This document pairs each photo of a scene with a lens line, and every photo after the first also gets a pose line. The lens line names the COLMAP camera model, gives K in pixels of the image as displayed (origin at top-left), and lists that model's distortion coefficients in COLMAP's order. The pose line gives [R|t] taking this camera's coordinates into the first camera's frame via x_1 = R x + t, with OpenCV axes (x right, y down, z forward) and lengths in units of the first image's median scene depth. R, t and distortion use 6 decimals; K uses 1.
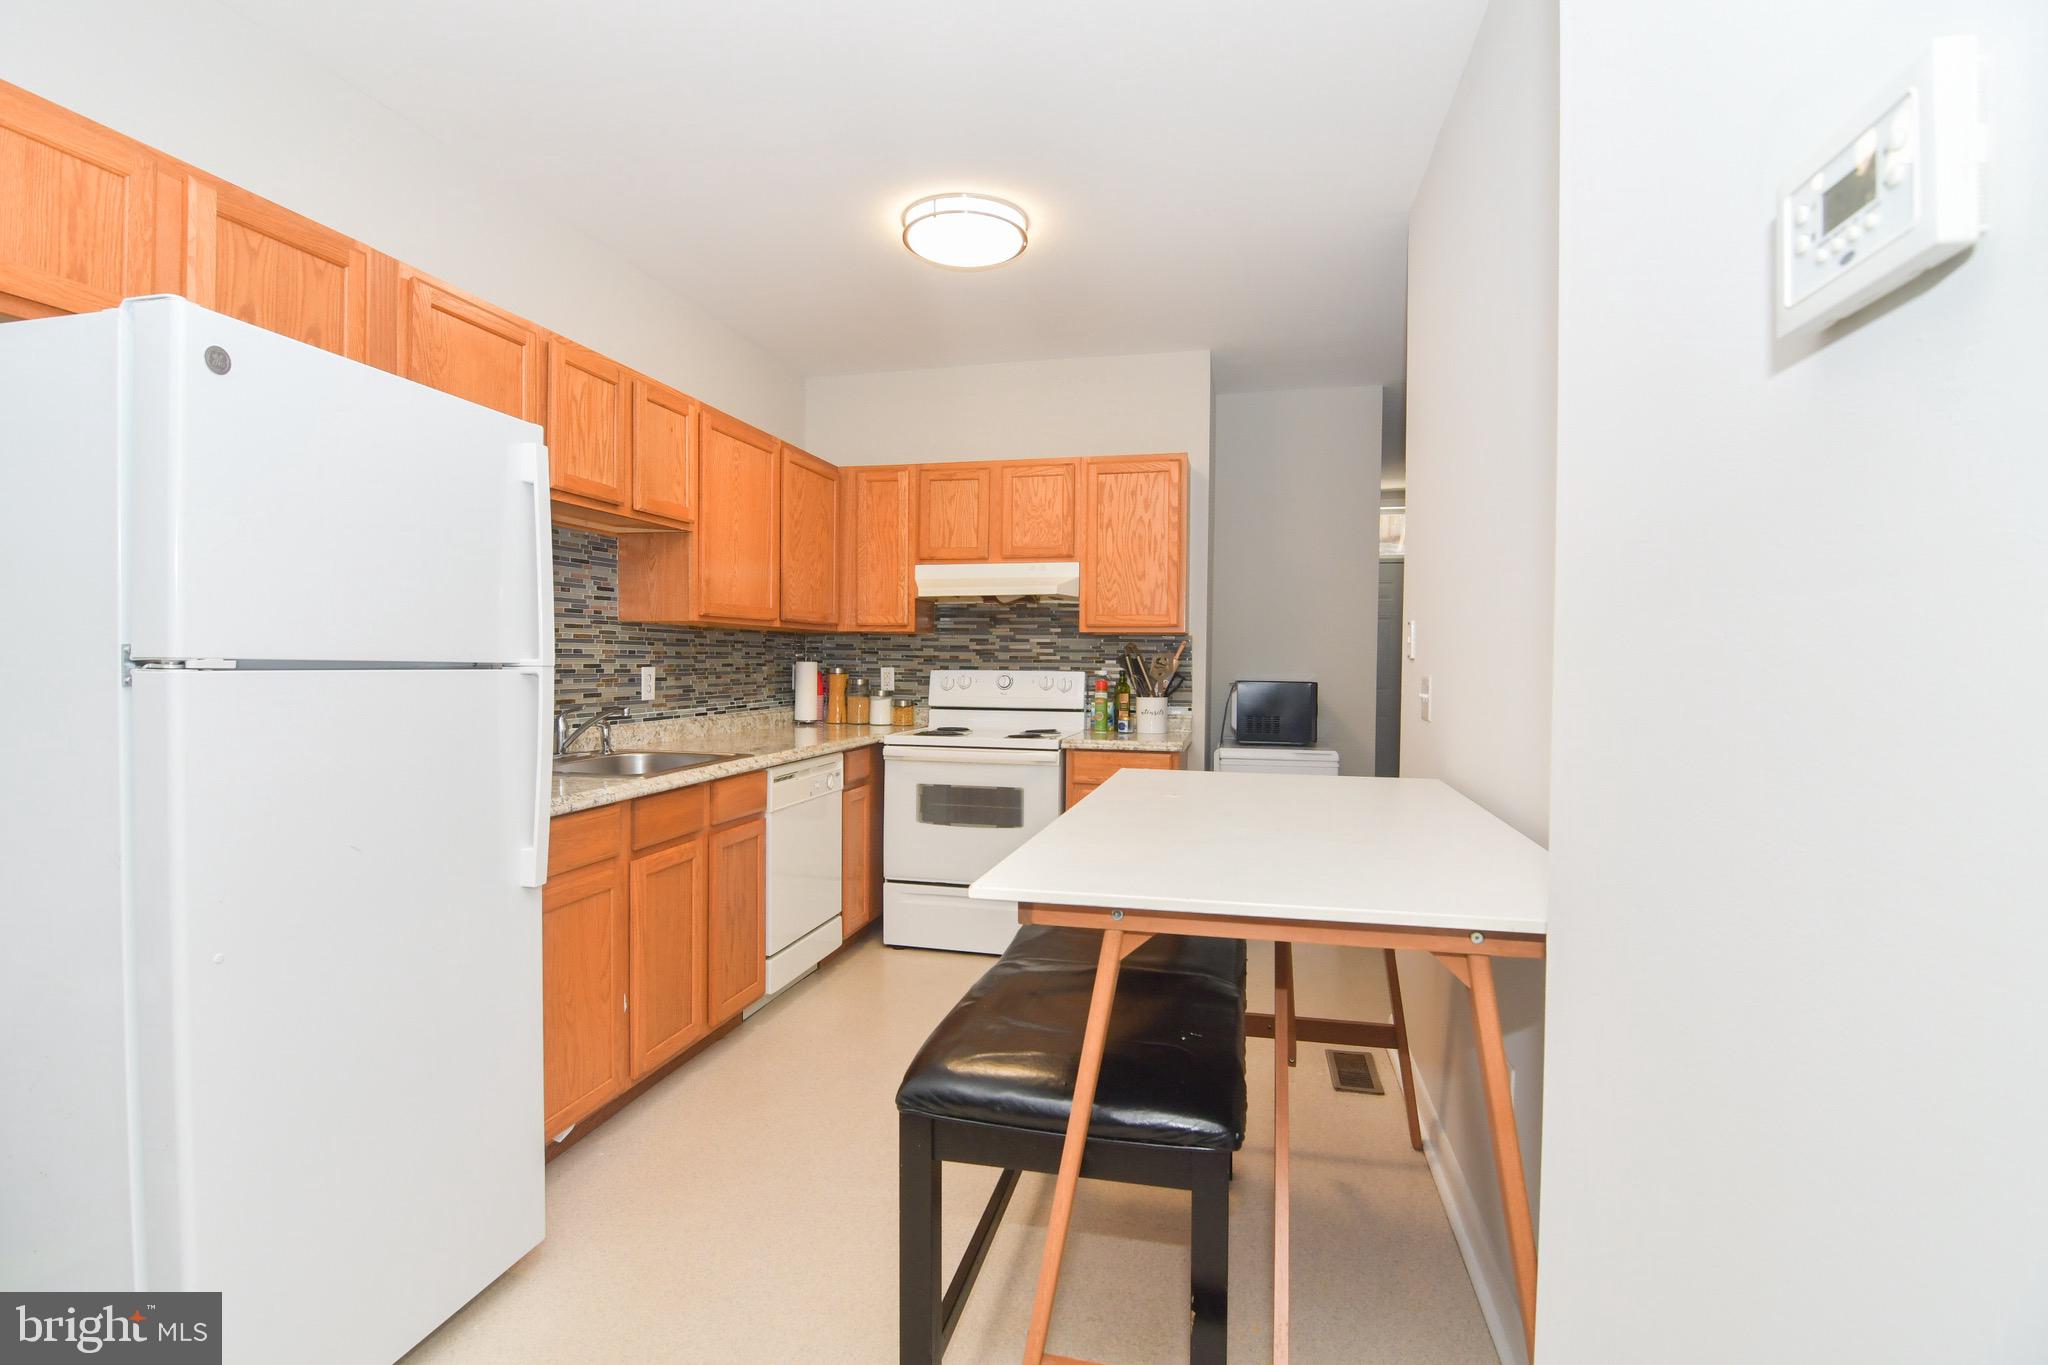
lens RADIAL K [[985.4, 0, 1030.7], [0, 985.4, 677.8], [0, 0, 1]] dist [-0.013090, -0.007777]
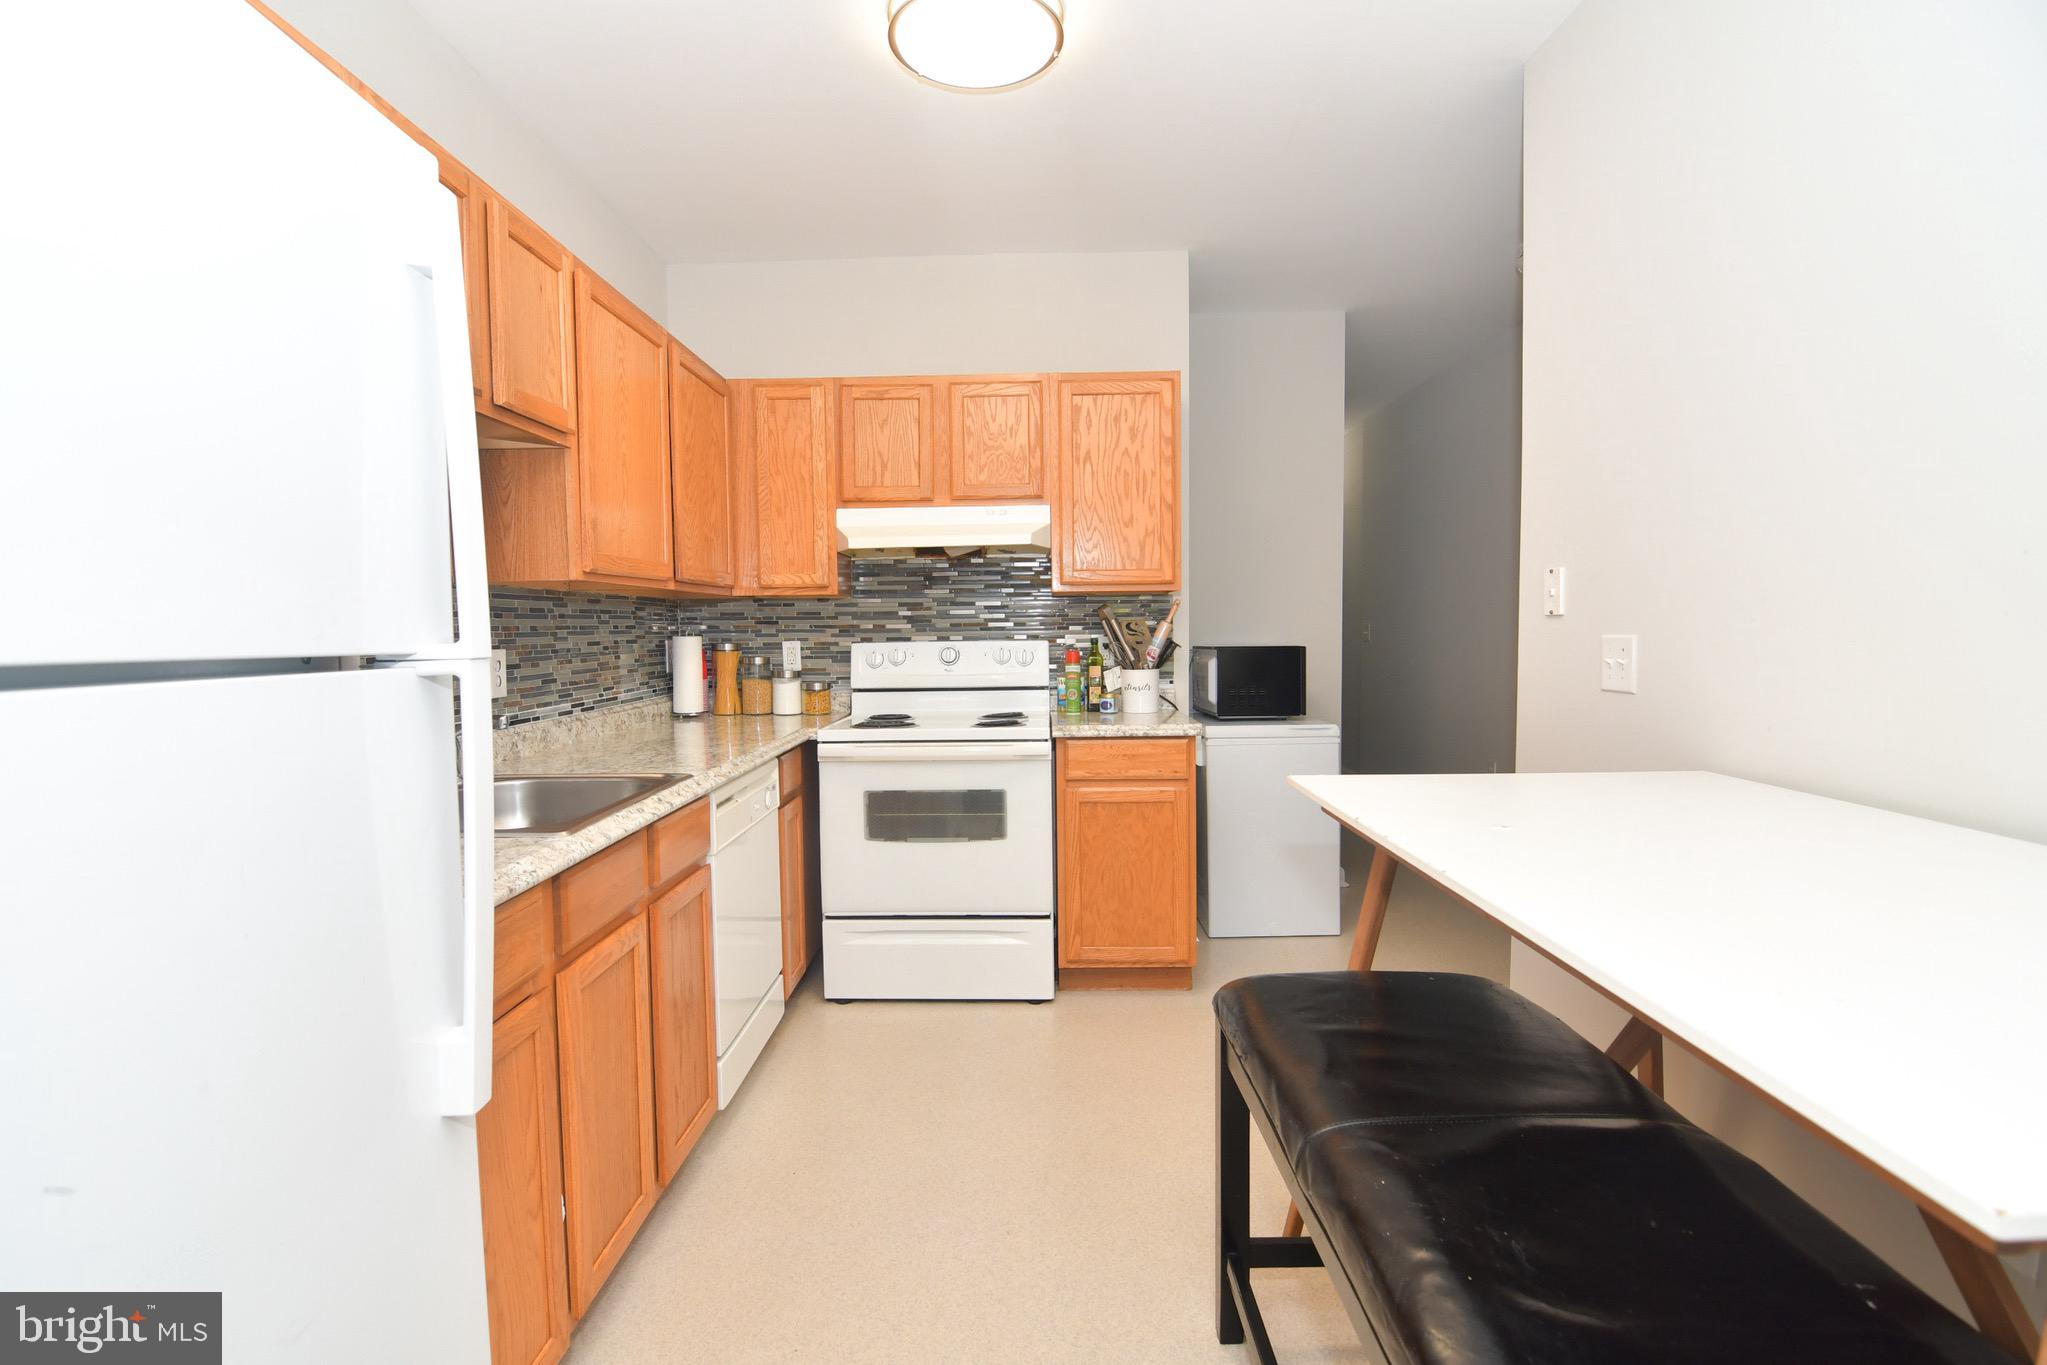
lens RADIAL K [[984.9, 0, 1023.0], [0, 984.9, 679.4], [0, 0, 1]] dist [-0.013090, -0.007777]
pose [[0.976949, -0.032890, 0.210922, -0.148306], [0.025389, 0.998949, 0.038174, -0.005984], [-0.211955, -0.031939, 0.976757, 0.213845]]
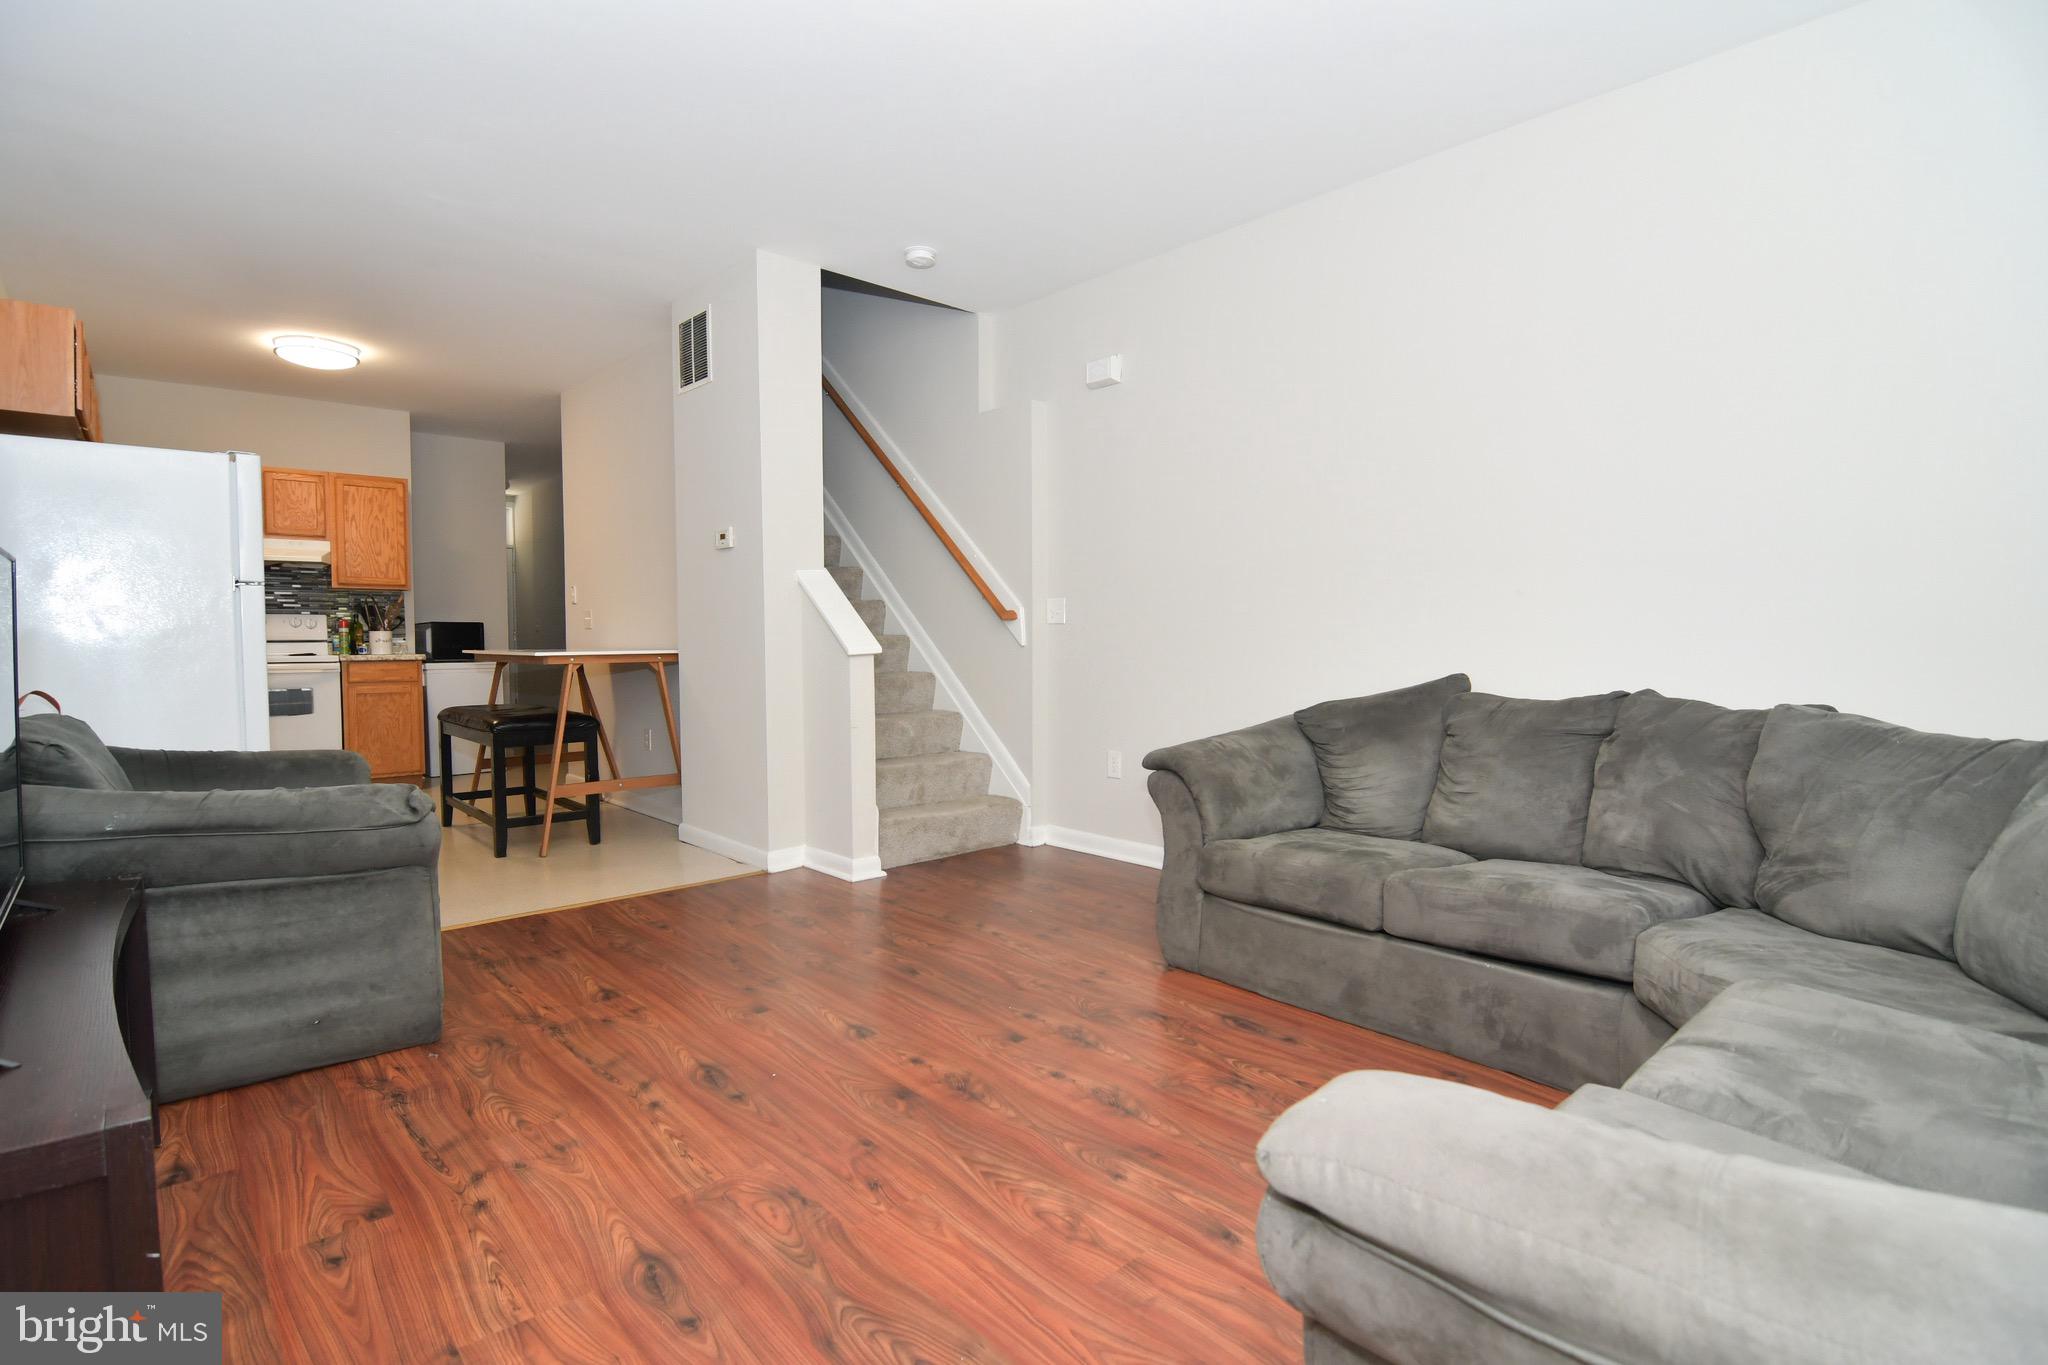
lens RADIAL K [[985.4, 0, 1014.1], [0, 985.4, 686.8], [0, 0, 1]] dist [-0.013090, -0.007777]
pose [[0.581188, -0.048282, 0.812336, -0.576019], [0.025344, 0.998828, 0.041234, 0.071625], [-0.813375, -0.003376, 0.581730, -0.739459]]
